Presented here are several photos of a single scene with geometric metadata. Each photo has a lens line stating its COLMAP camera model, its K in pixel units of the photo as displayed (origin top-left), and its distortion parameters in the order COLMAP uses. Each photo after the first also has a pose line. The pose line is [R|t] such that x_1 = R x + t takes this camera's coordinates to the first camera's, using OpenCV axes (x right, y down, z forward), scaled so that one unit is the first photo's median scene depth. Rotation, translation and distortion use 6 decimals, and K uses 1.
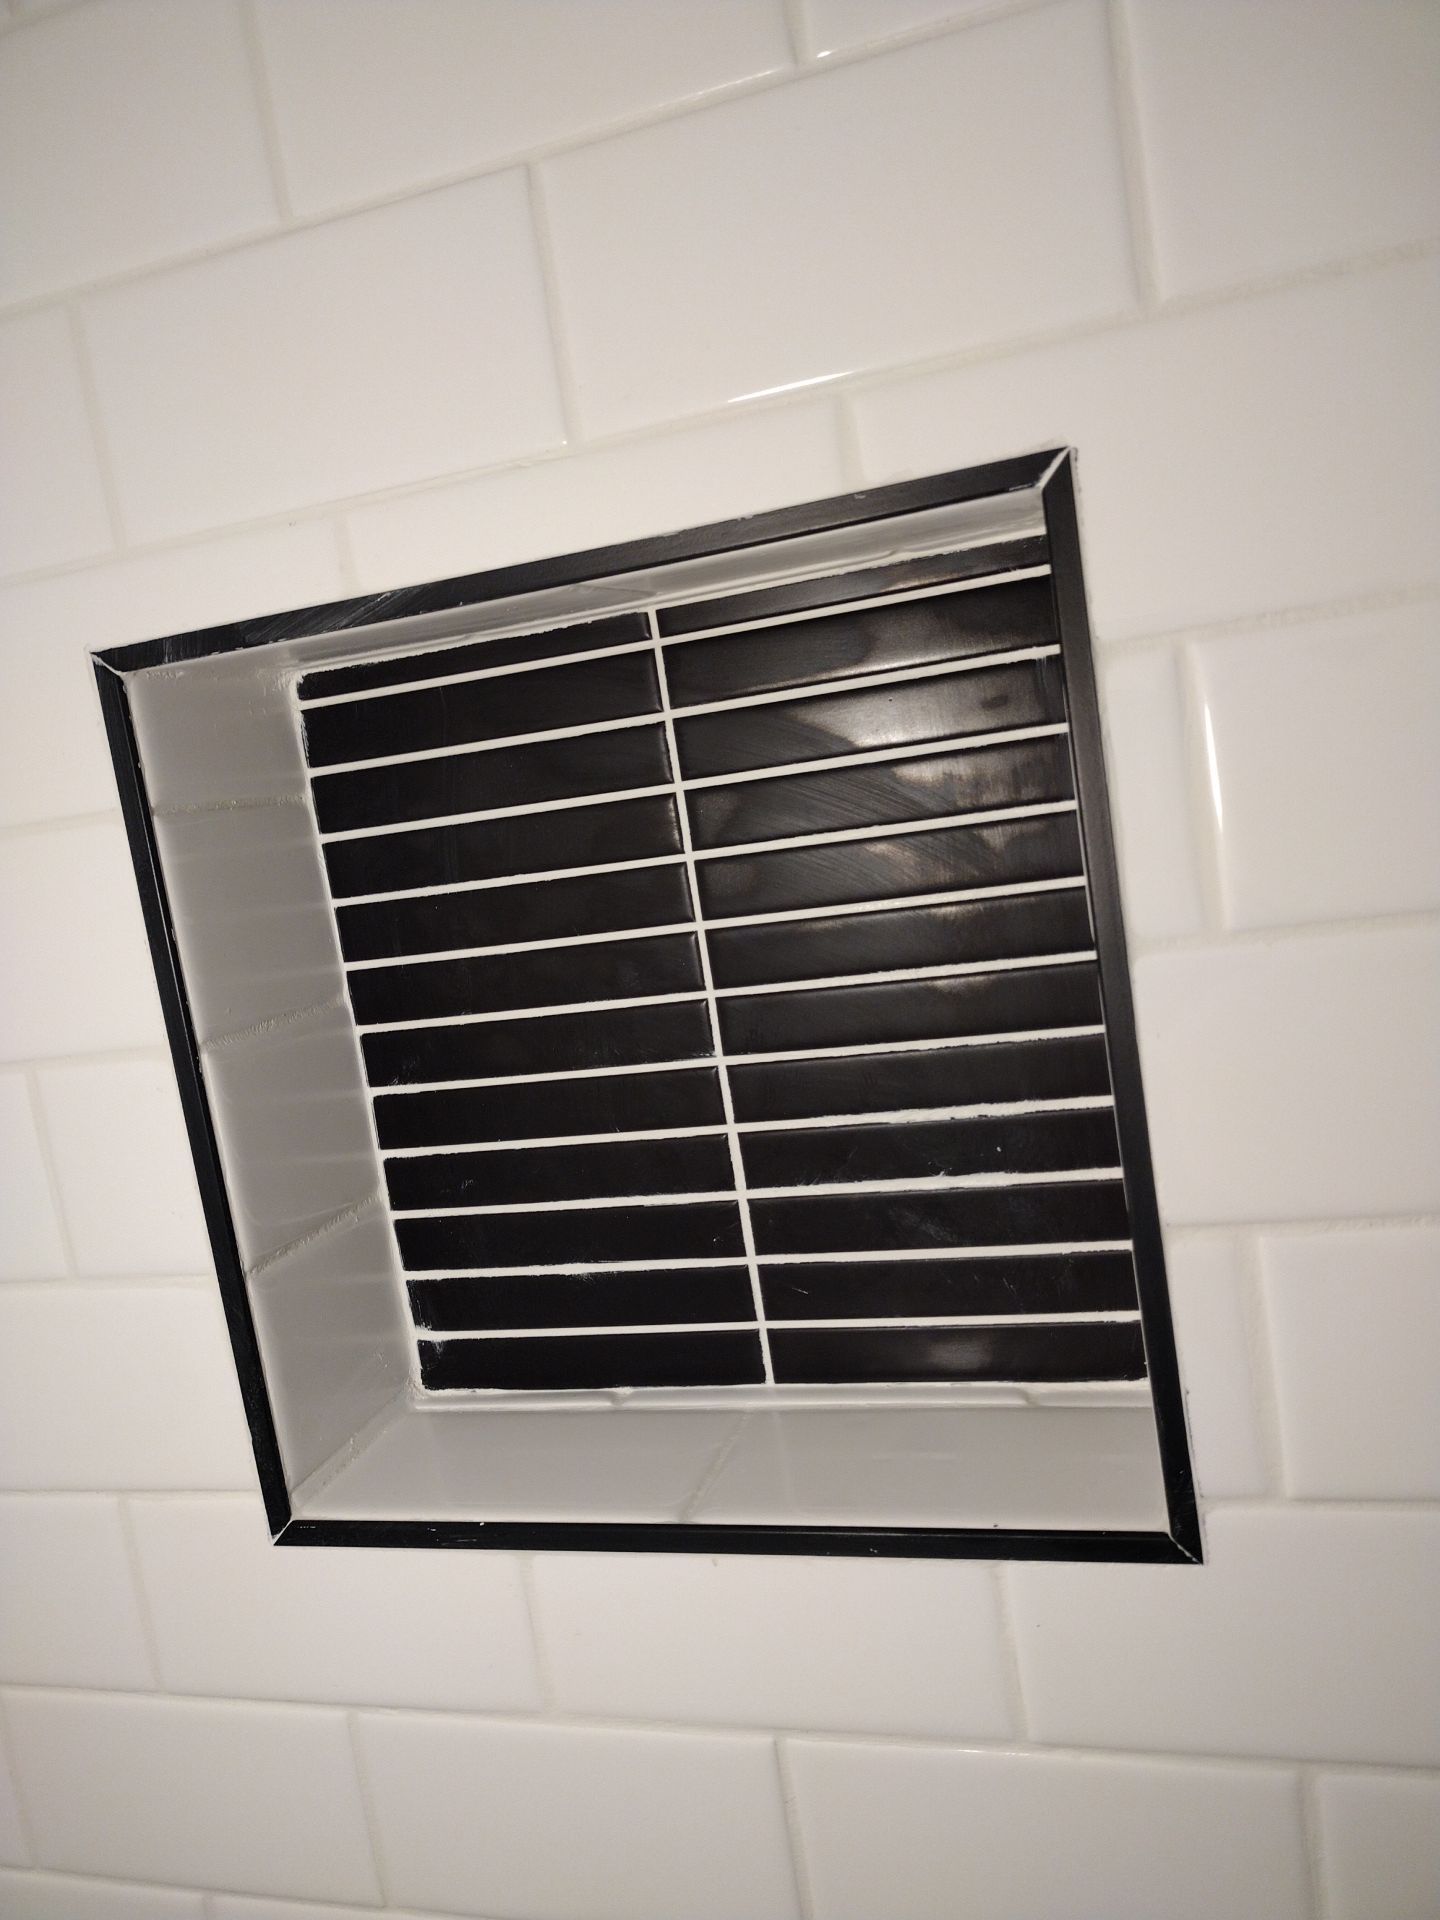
lens RADIAL K [[1367.8, 0, 720.0], [0, 1367.8, 960.0], [0, 0, 1]] dist [0.006645, -0.063097]
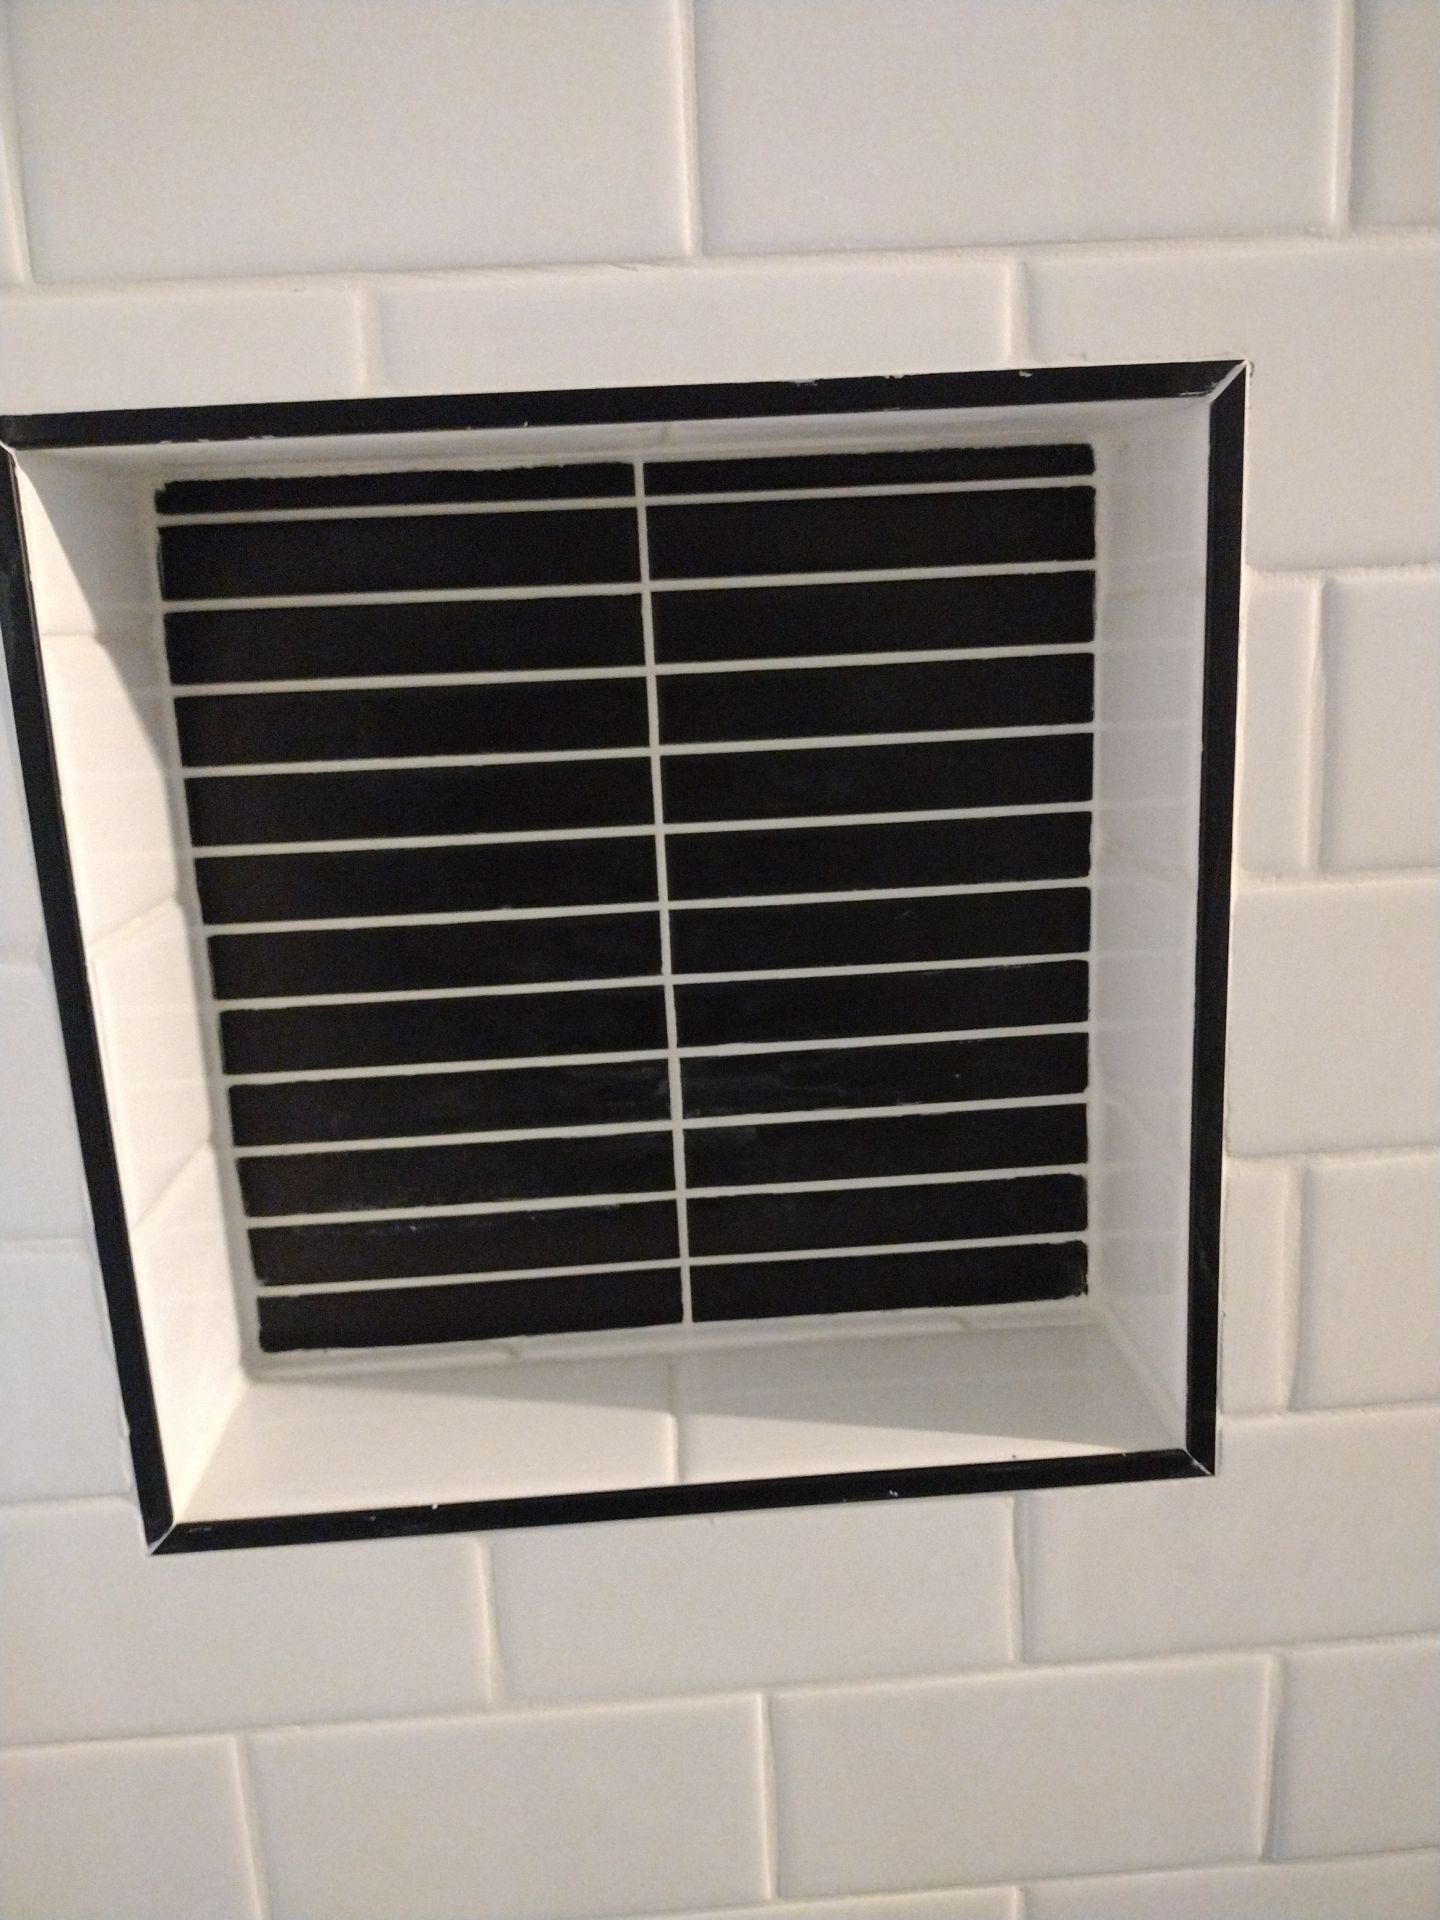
lens RADIAL K [[1407.3, 0, 720.0], [0, 1407.3, 960.0], [0, 0, 1]] dist [0.001651, -0.064137]
pose [[0.940616, 0.024824, 0.338563, -0.295746], [-0.049061, 0.996793, 0.063218, 0.000868], [-0.335908, -0.076074, 0.938818, 0.118656]]
